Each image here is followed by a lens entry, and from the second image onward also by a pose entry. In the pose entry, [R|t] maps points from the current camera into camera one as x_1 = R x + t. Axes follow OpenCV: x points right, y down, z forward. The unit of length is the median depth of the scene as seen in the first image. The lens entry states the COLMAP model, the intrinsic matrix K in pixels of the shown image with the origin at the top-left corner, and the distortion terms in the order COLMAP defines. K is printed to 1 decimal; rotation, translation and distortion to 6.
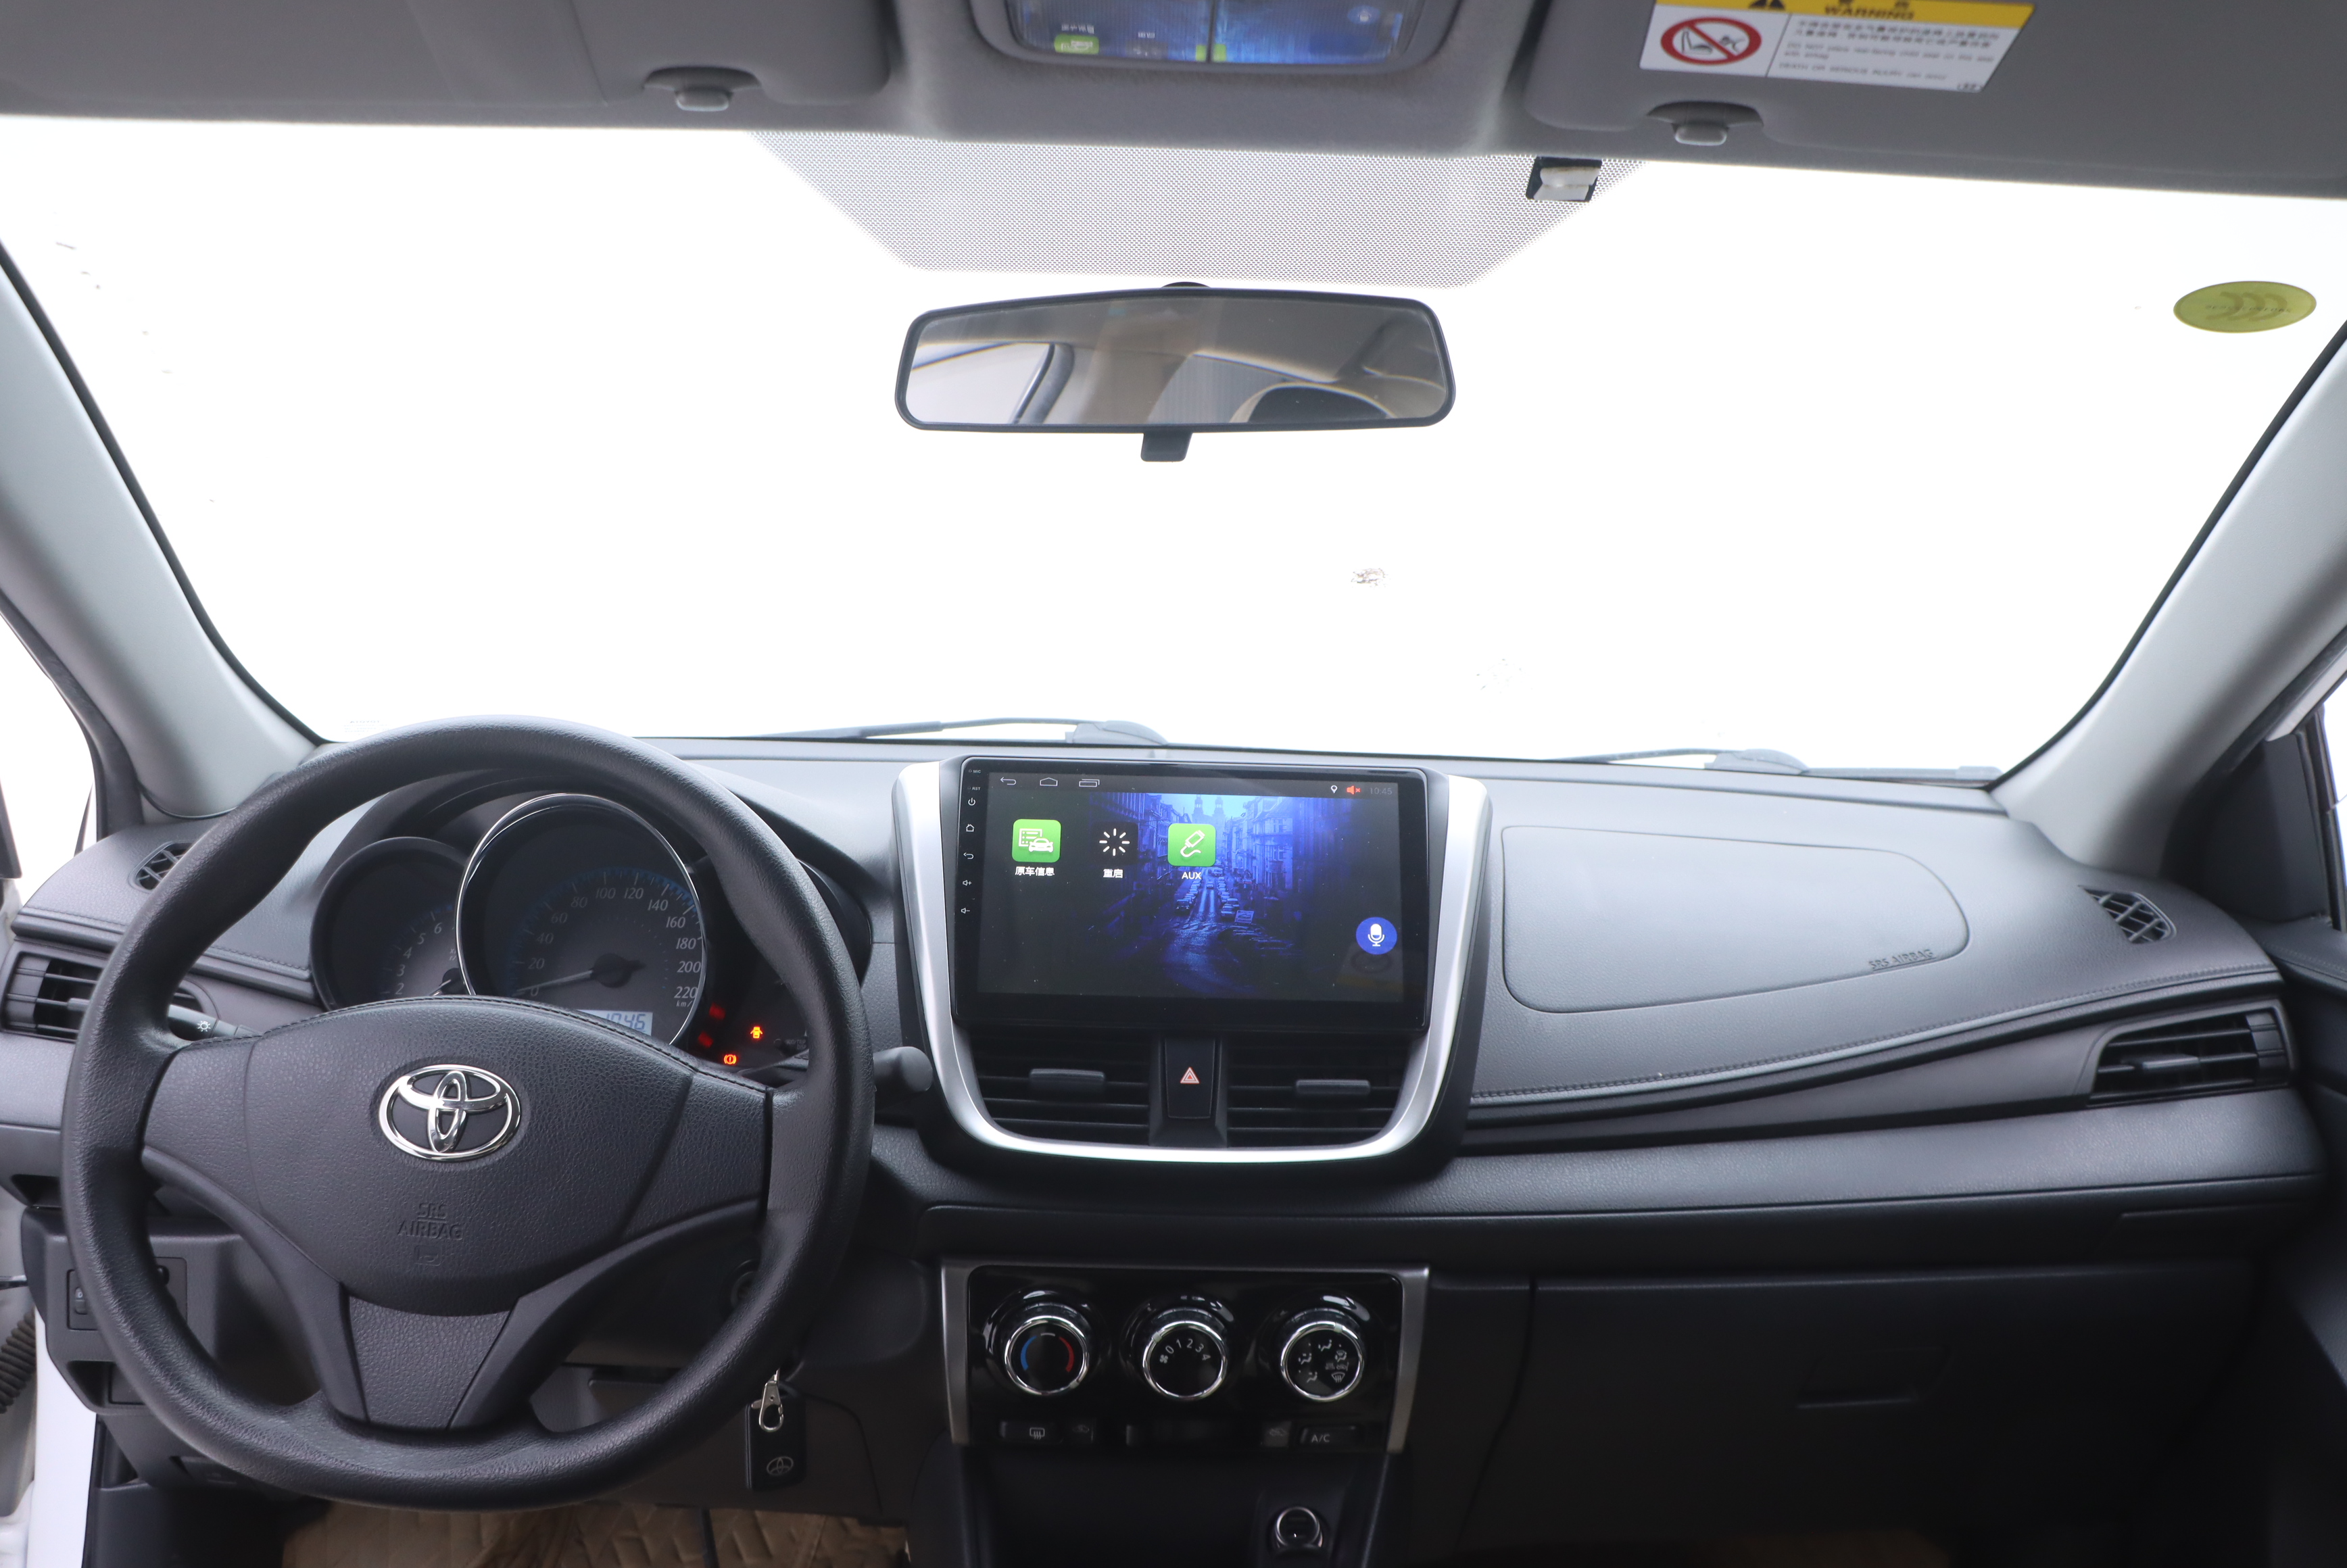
lens RADIAL K [[1960.1, 0, 1135.5], [0, 1960.1, 819.8], [0, 0, 1]] dist [-0.168344, 0.152222]
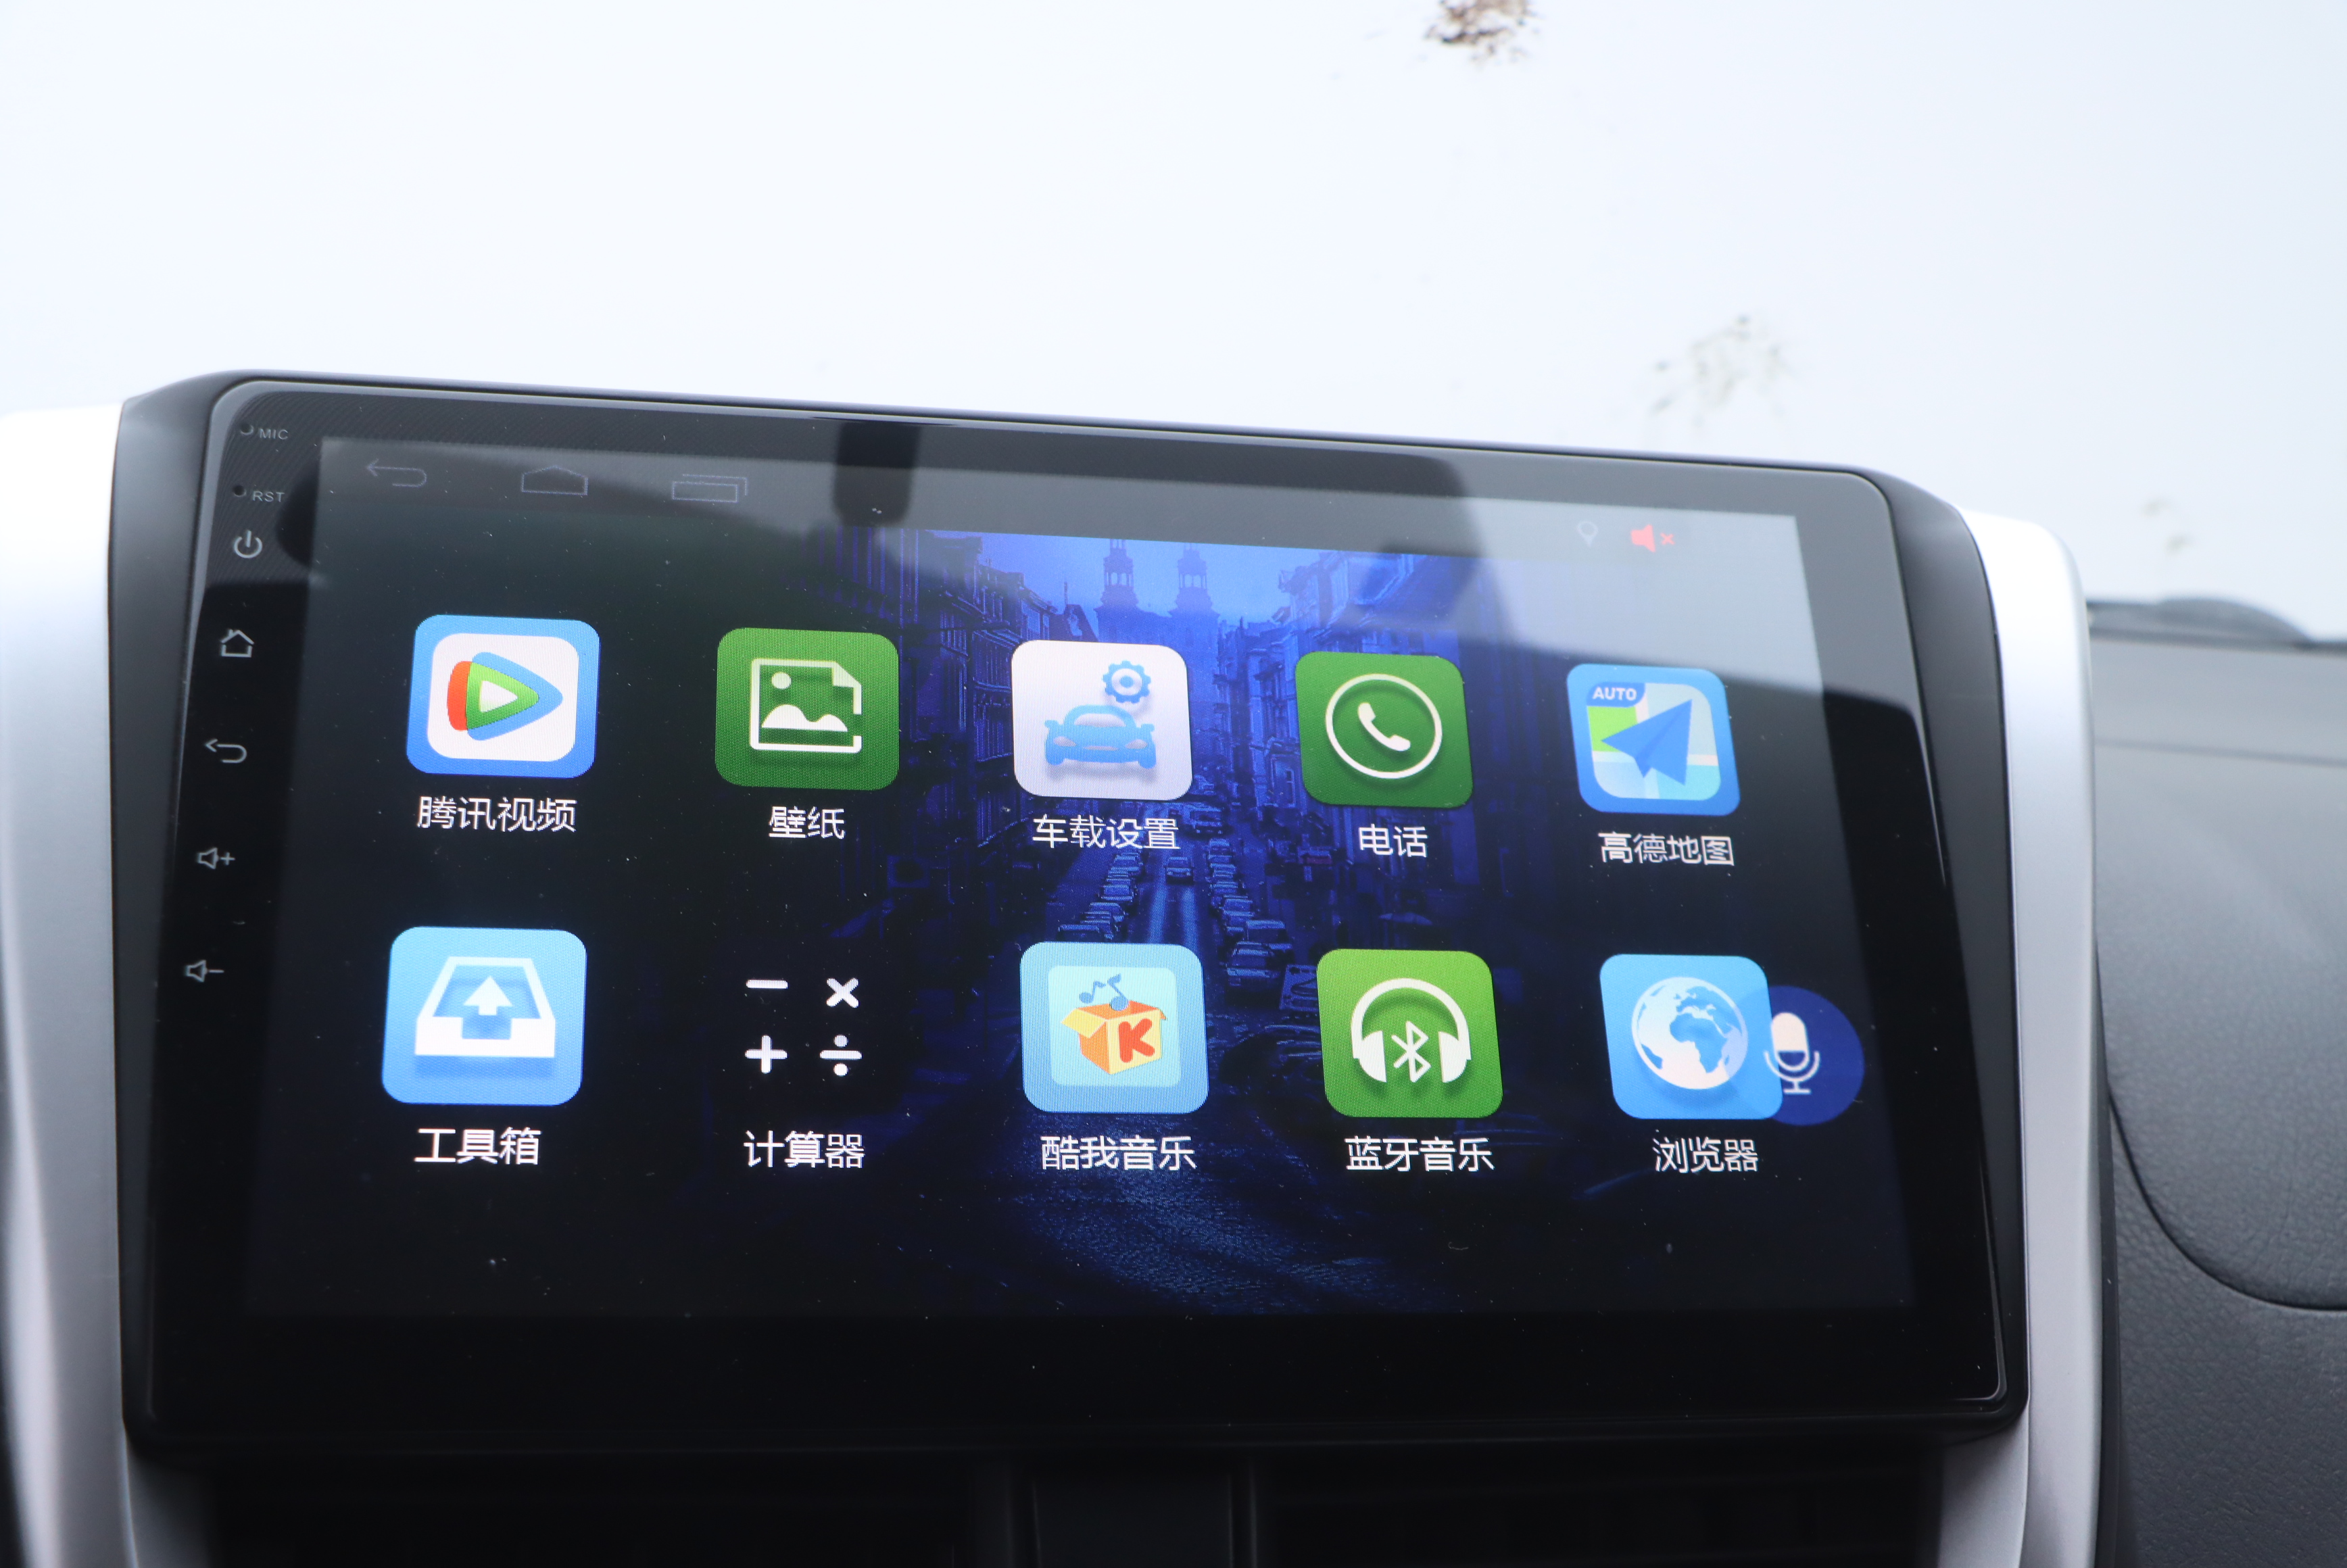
lens RADIAL K [[2673.9, 0, 1180.1], [0, 2673.9, 791.9], [0, 0, 1]] dist [-0.042677, 0.000000]
pose [[0.981141, 0.006869, 0.193173, -0.031261], [-0.003150, 0.999804, -0.019553, 0.029969], [-0.193269, 0.018576, 0.980970, 0.645460]]
